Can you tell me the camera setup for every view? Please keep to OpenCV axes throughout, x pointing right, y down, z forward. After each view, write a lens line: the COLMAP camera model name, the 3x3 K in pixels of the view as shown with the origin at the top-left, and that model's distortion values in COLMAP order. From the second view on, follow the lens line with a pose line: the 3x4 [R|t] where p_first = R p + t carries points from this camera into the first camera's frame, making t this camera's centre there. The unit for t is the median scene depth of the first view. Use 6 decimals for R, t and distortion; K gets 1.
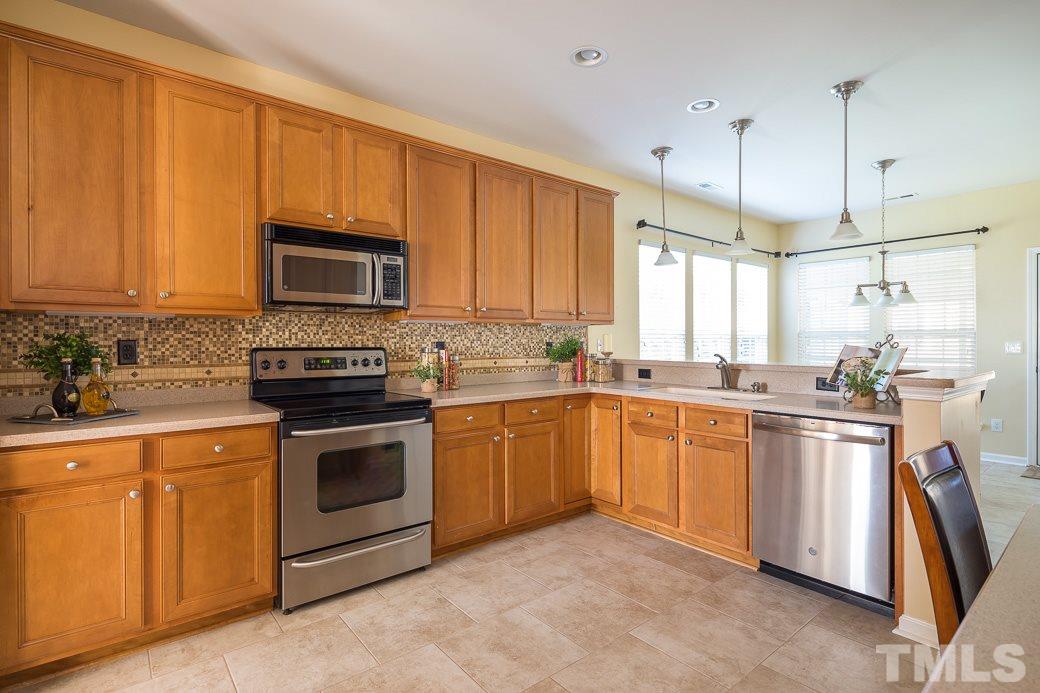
lens RADIAL K [[508.2, 0, 526.3], [0, 508.2, 343.9], [0, 0, 1]] dist [-0.004032, -0.003745]
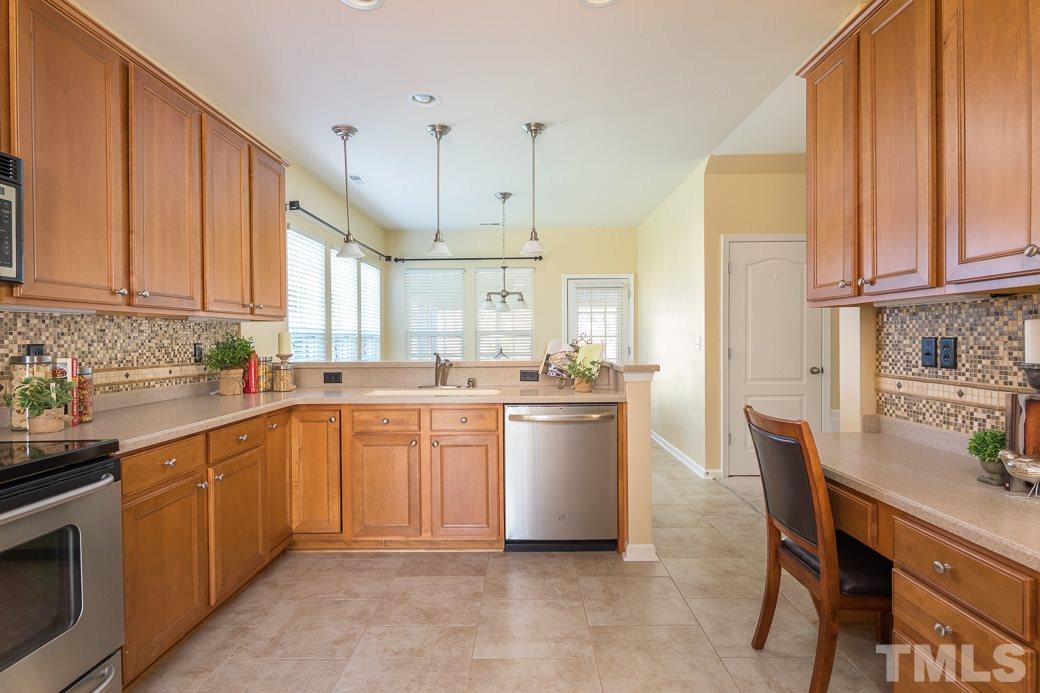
lens RADIAL K [[508.2, 0, 521.9], [0, 508.2, 345.3], [0, 0, 1]] dist [-0.004032, -0.003745]
pose [[0.644060, -0.014512, 0.764838, -0.264160], [0.012649, 0.999885, 0.008320, -0.001032], [-0.764871, 0.004316, 0.644169, 0.208795]]
